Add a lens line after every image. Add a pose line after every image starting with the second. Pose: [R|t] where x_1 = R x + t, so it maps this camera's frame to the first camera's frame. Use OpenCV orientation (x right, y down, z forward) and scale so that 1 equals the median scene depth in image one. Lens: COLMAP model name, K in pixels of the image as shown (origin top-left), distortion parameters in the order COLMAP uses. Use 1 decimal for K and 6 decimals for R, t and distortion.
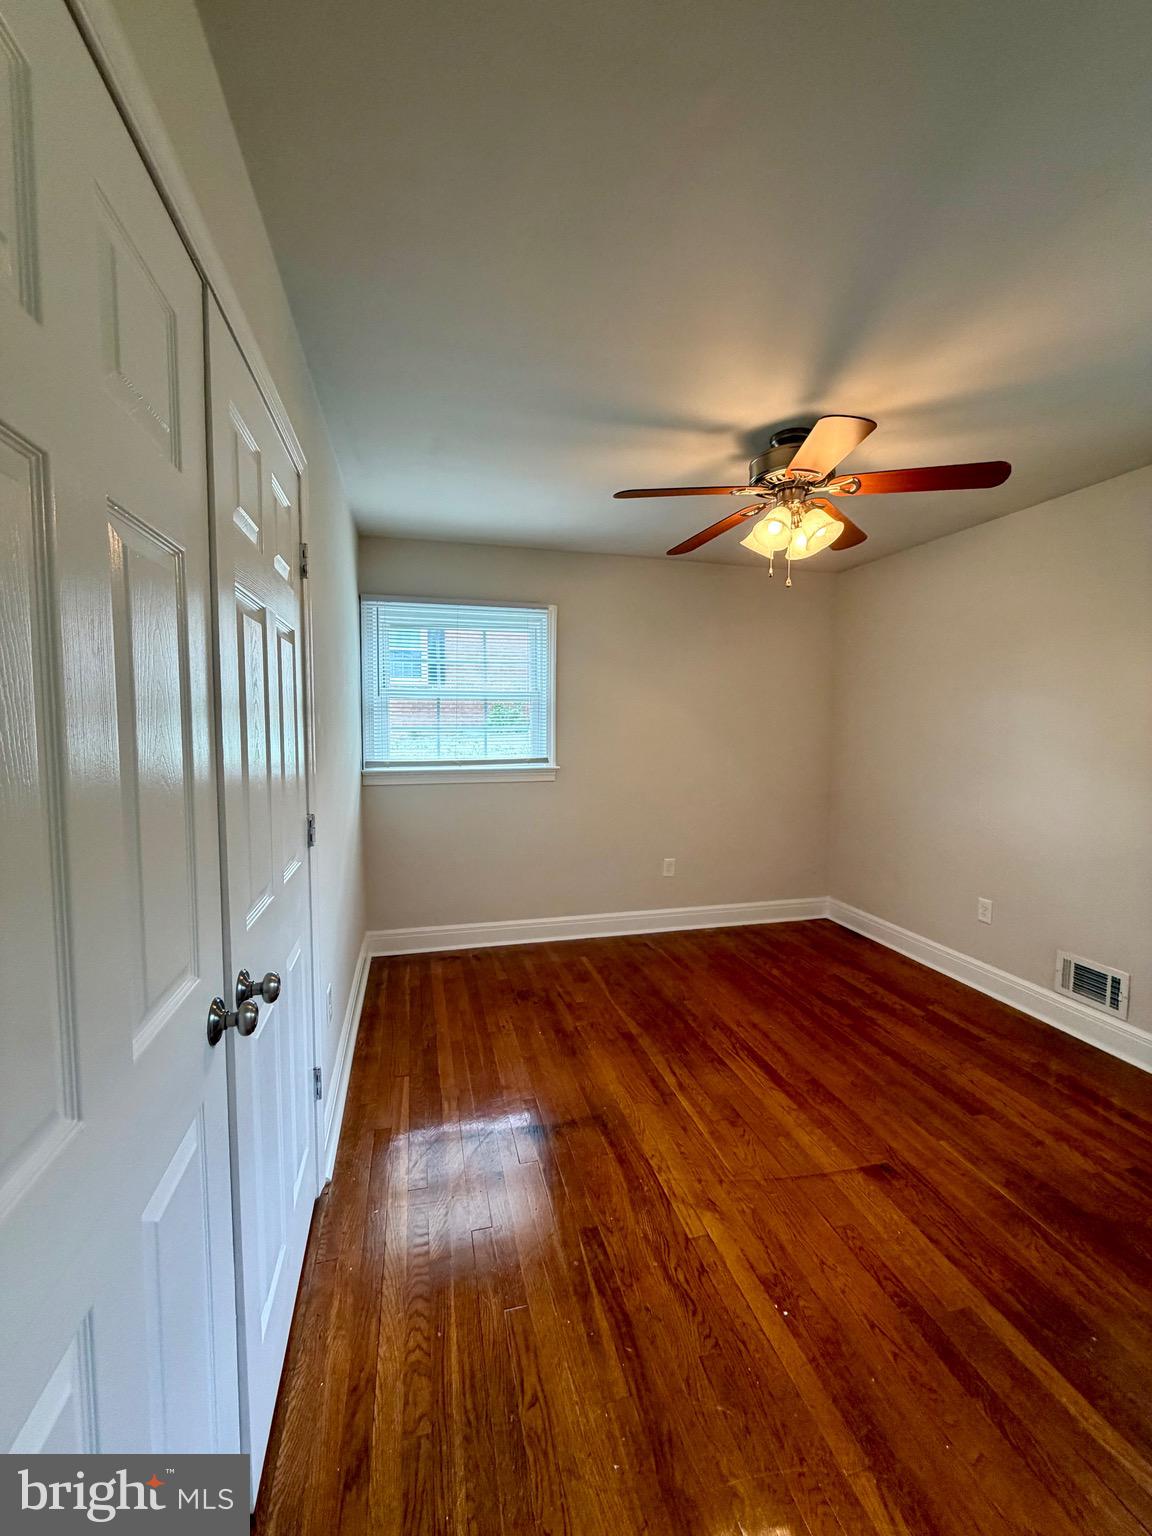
lens RADIAL K [[608.9, 0, 573.5], [0, 608.9, 760.9], [0, 0, 1]] dist [-0.001491, -0.000337]
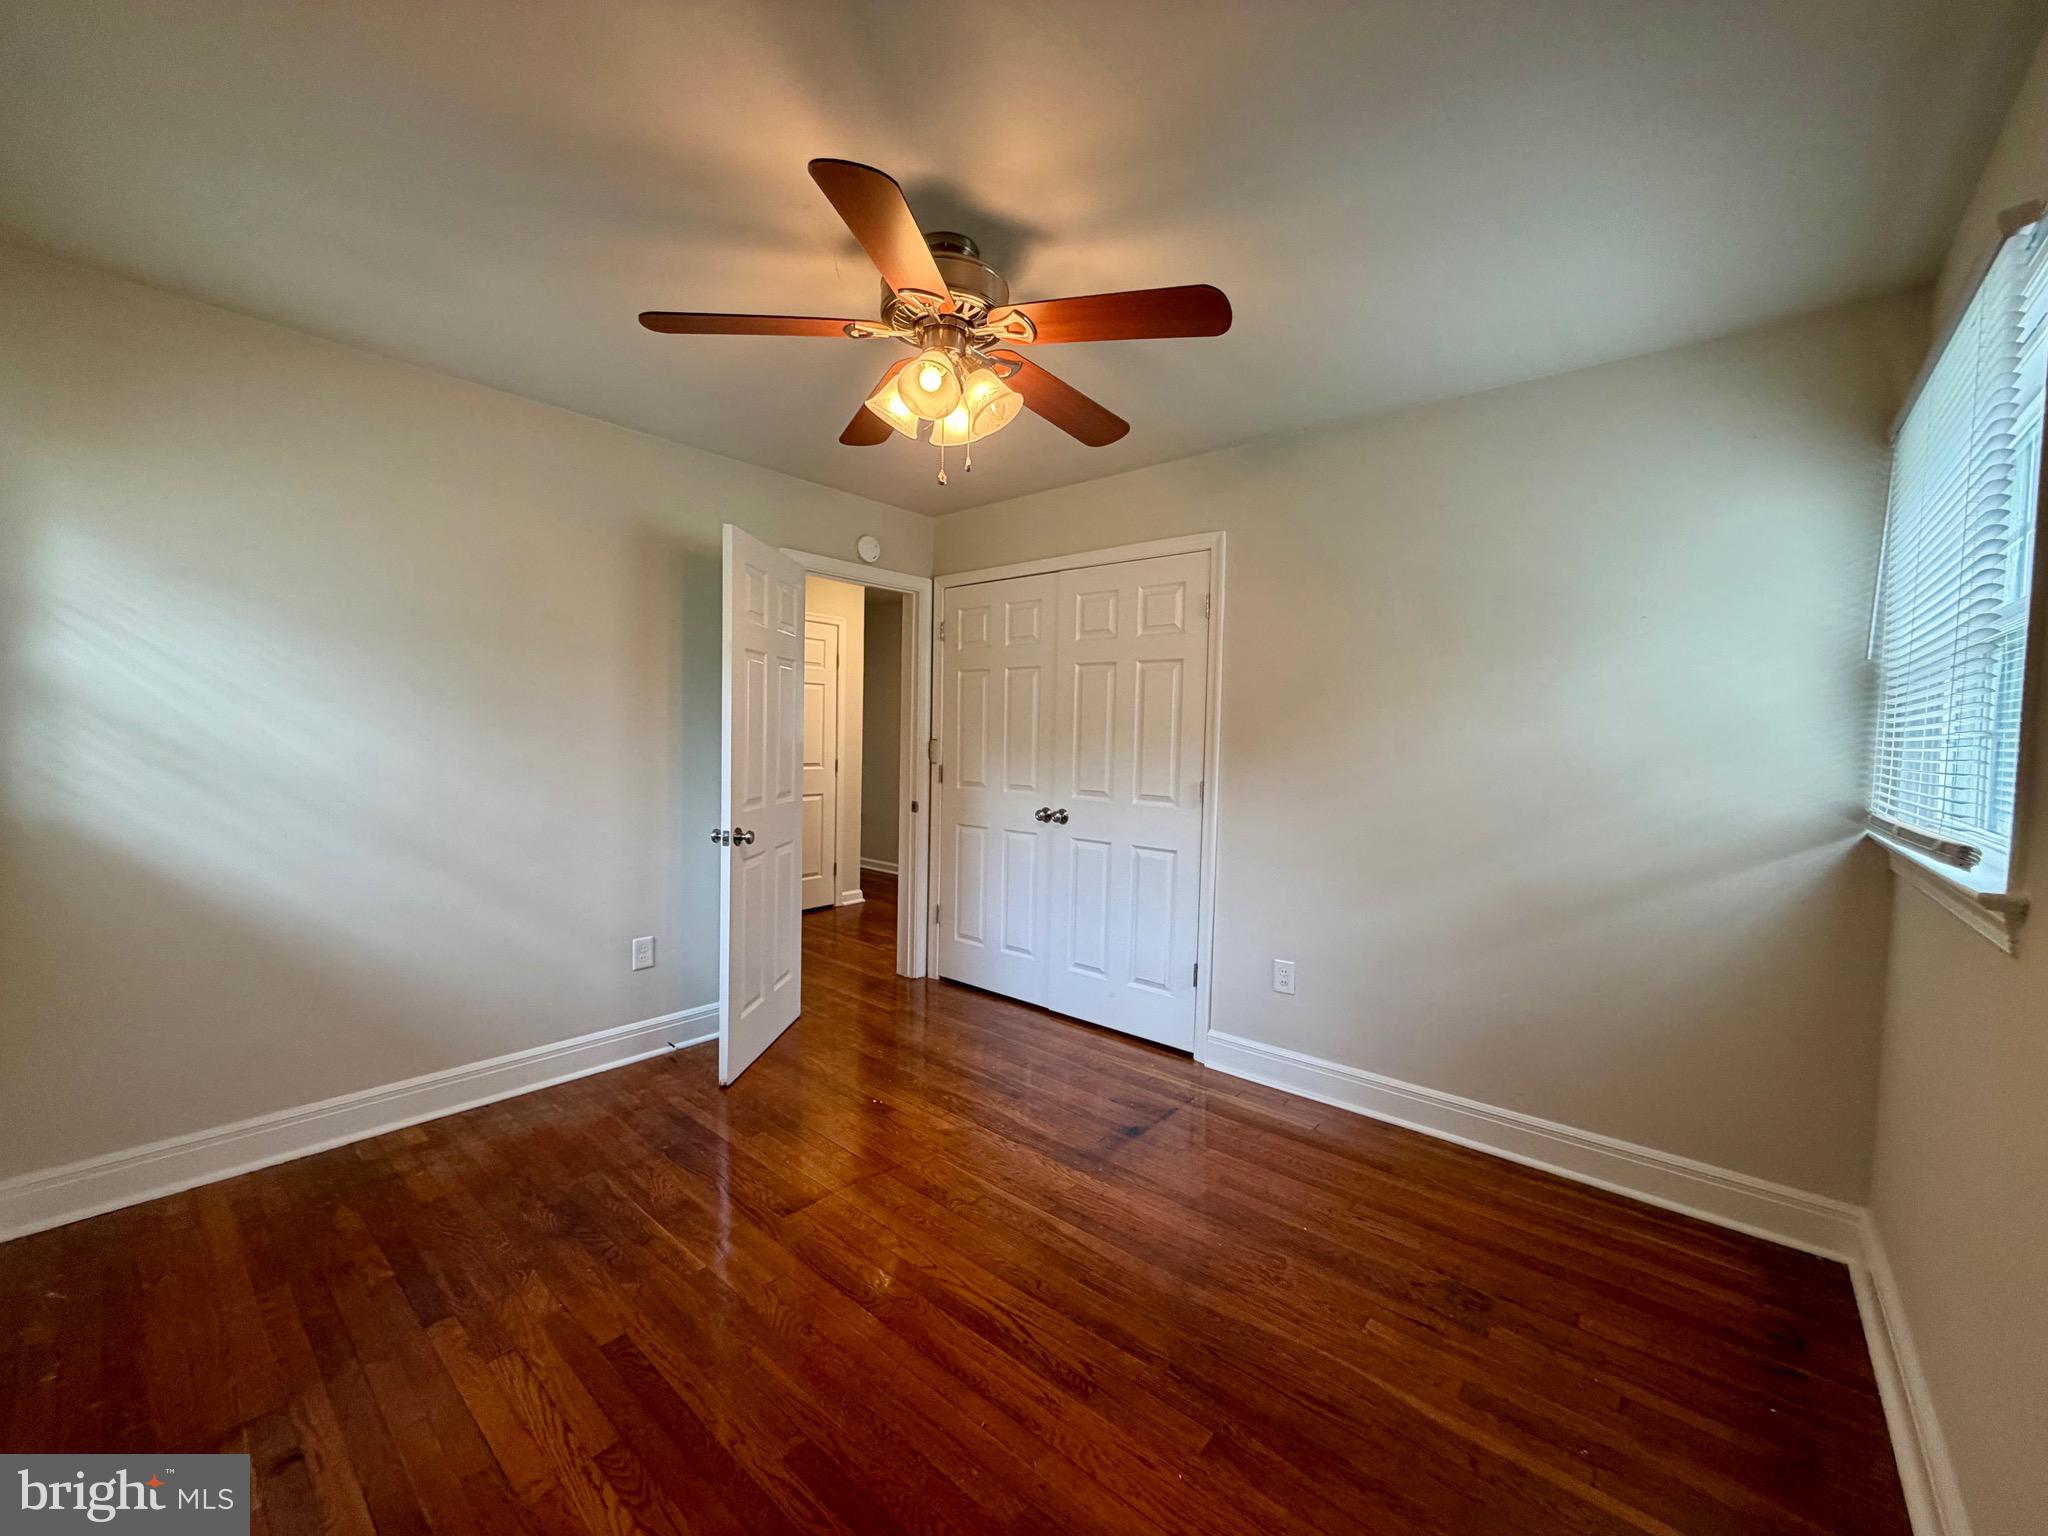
lens RADIAL K [[811.9, 0, 1017.4], [0, 811.9, 769.8], [0, 0, 1]] dist [-0.001491, -0.000337]
pose [[-0.824321, 0.007559, -0.566073, 0.769394], [-0.059368, 0.993243, 0.099715, -0.076829], [0.563002, 0.115804, -0.818302, 1.776492]]
